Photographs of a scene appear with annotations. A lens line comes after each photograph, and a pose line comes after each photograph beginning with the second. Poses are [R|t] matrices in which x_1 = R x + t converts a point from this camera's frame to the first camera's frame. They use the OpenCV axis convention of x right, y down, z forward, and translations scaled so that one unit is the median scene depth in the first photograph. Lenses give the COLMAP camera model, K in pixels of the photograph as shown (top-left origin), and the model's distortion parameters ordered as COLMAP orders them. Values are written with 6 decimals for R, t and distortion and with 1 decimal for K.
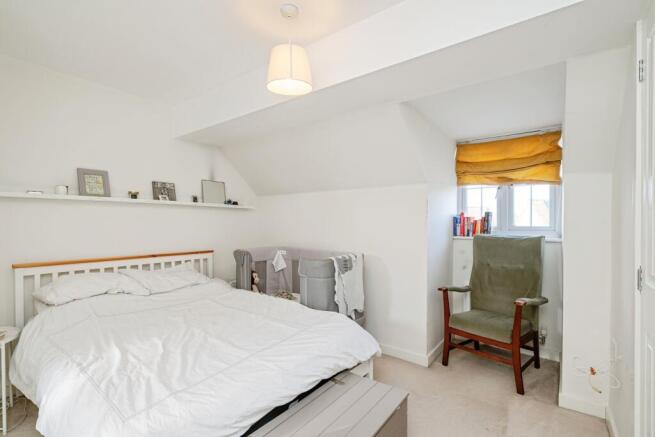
lens RADIAL K [[305.2, 0, 330.3], [0, 305.2, 221.9], [0, 0, 1]] dist [-0.001406, -0.001502]
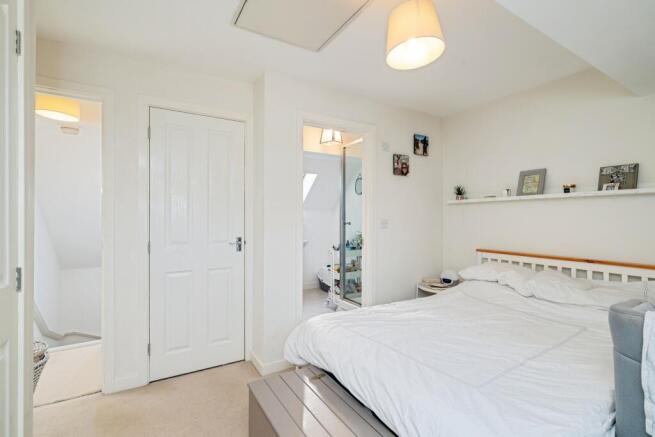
lens RADIAL K [[305.2, 0, 331.1], [0, 305.2, 218.3], [0, 0, 1]] dist [-0.001406, -0.001502]
pose [[-0.381758, -0.012216, -0.924182, 0.477052], [-0.008658, 0.999916, -0.009641, 0.013685], [0.924222, 0.004321, -0.381831, 0.760692]]
